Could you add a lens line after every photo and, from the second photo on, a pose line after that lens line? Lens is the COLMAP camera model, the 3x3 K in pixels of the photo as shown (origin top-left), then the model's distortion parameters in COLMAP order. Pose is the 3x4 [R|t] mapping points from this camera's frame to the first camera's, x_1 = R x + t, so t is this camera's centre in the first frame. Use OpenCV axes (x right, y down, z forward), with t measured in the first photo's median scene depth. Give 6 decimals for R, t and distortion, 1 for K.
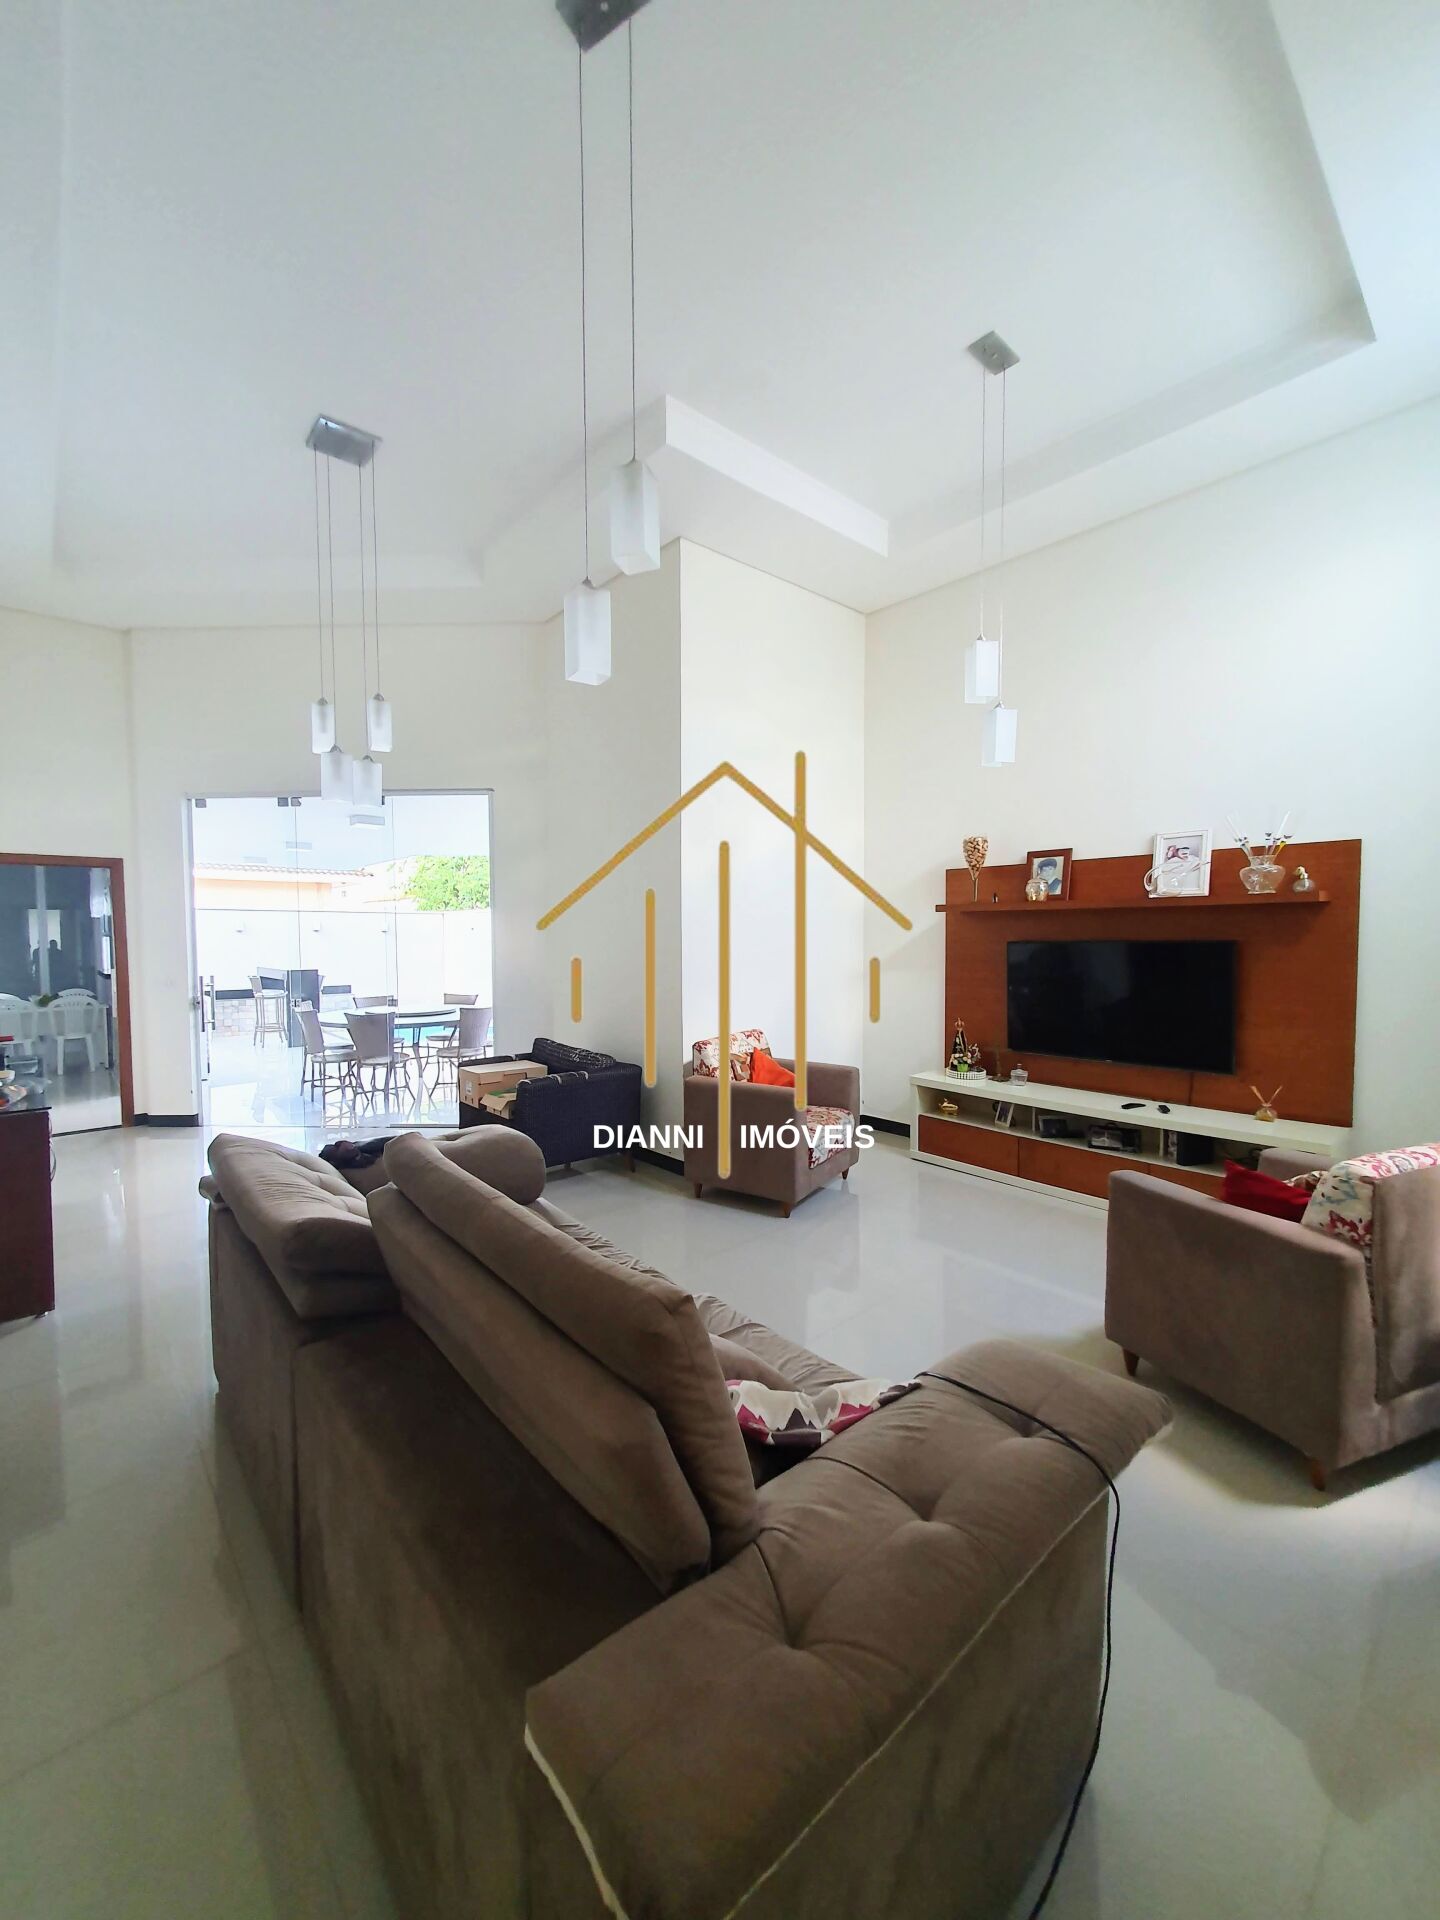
lens RADIAL K [[758.1, 0, 709.3], [0, 758.1, 962.1], [0, 0, 1]] dist [0.002197, 0.000038]
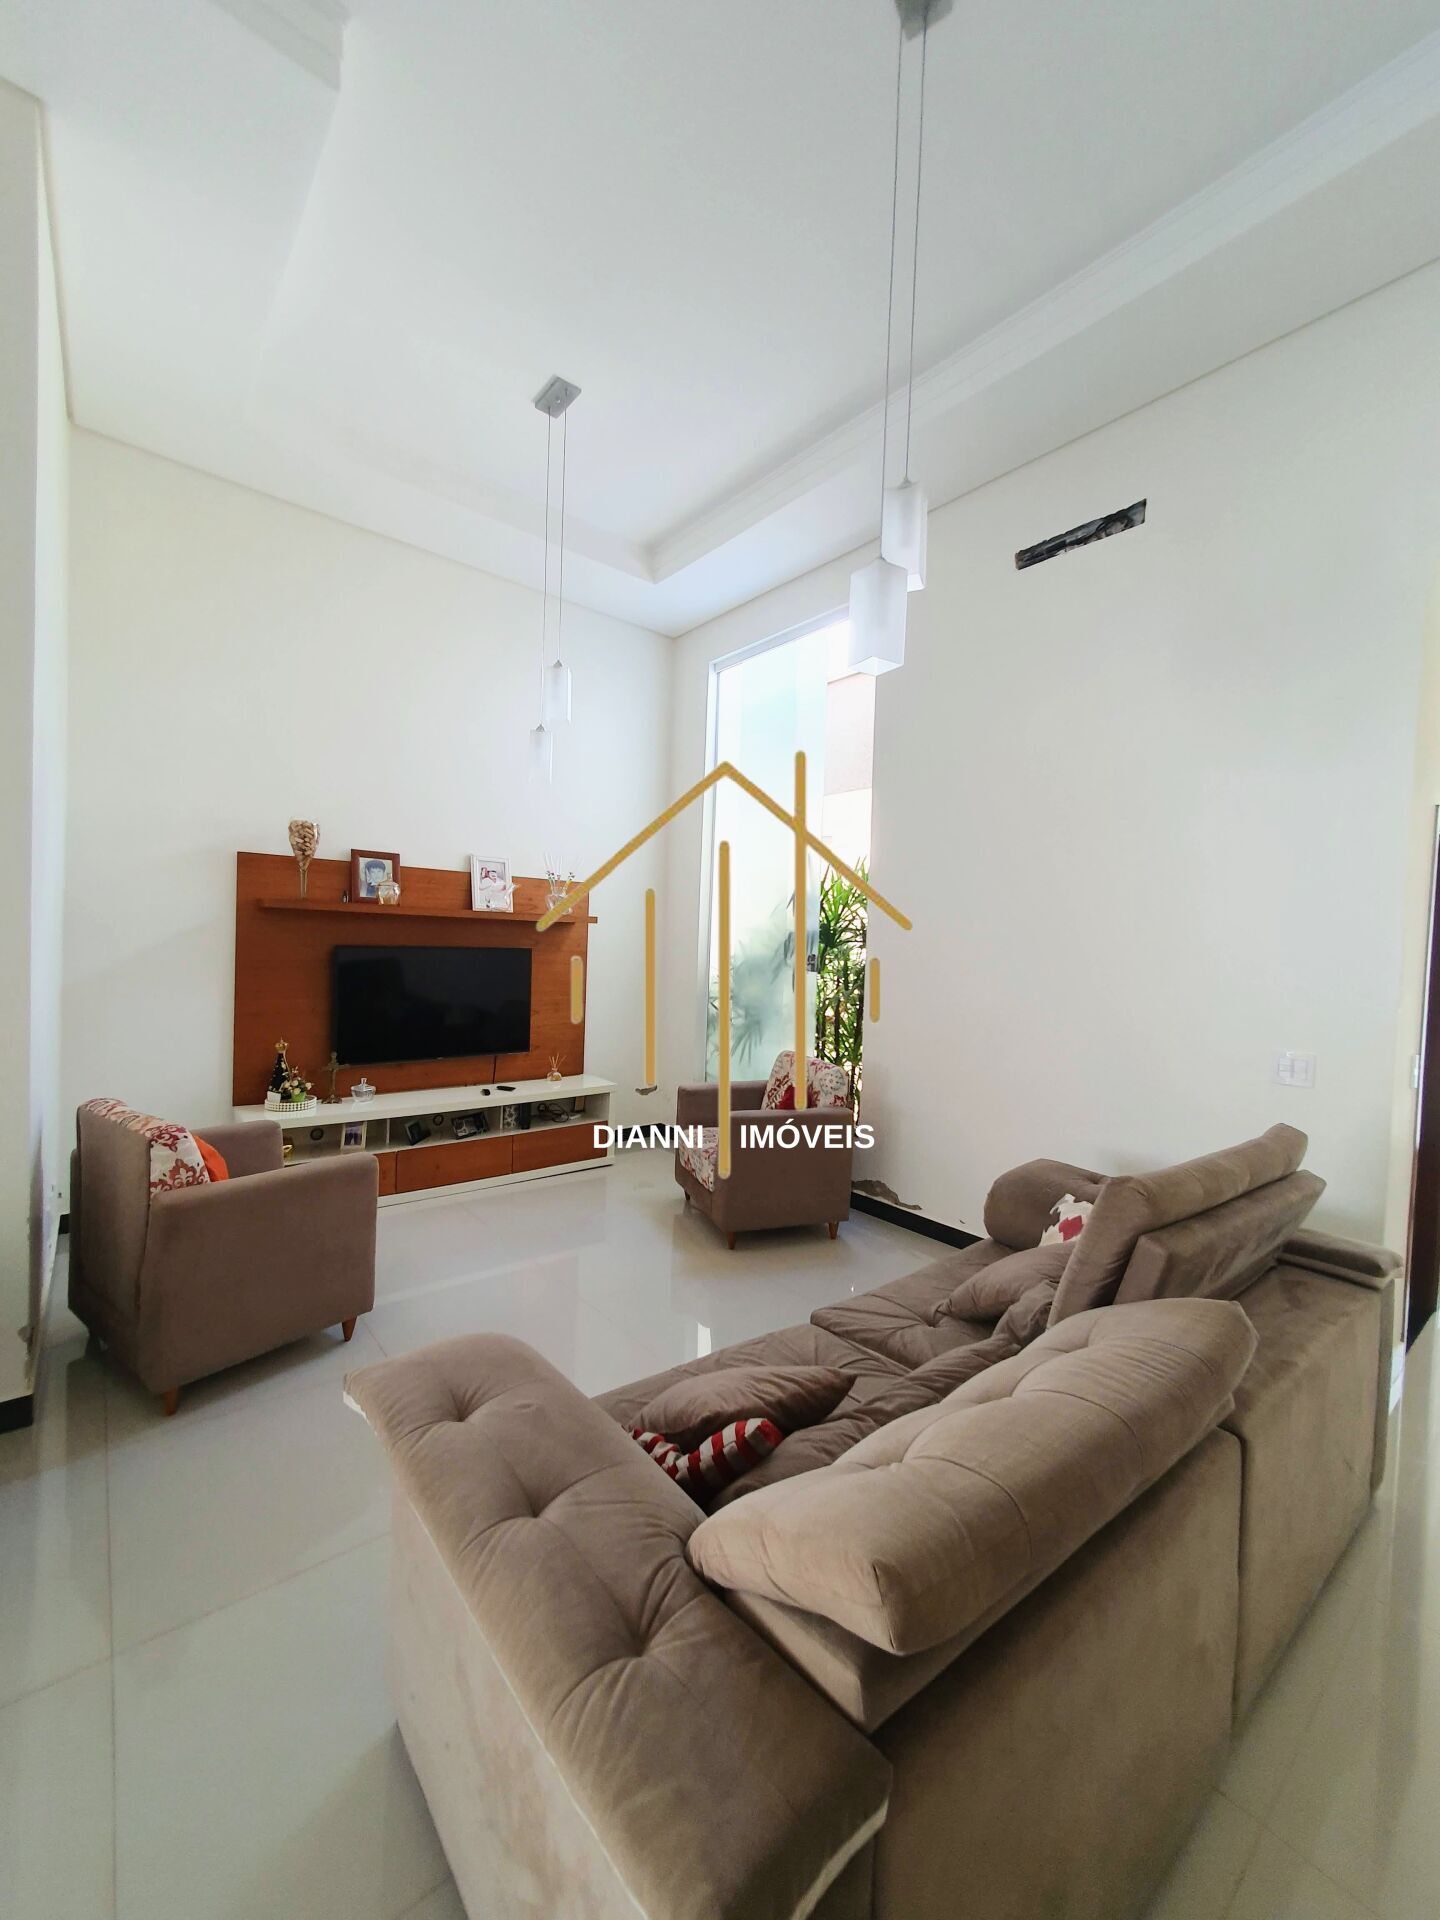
lens RADIAL K [[758.1, 0, 710.8], [0, 758.1, 964.0], [0, 0, 1]] dist [0.002197, 0.000038]
pose [[0.035996, -0.019171, 0.999168, -0.503758], [0.002702, 0.999814, 0.019086, -0.022150], [-0.999348, 0.002013, 0.036041, 0.545817]]
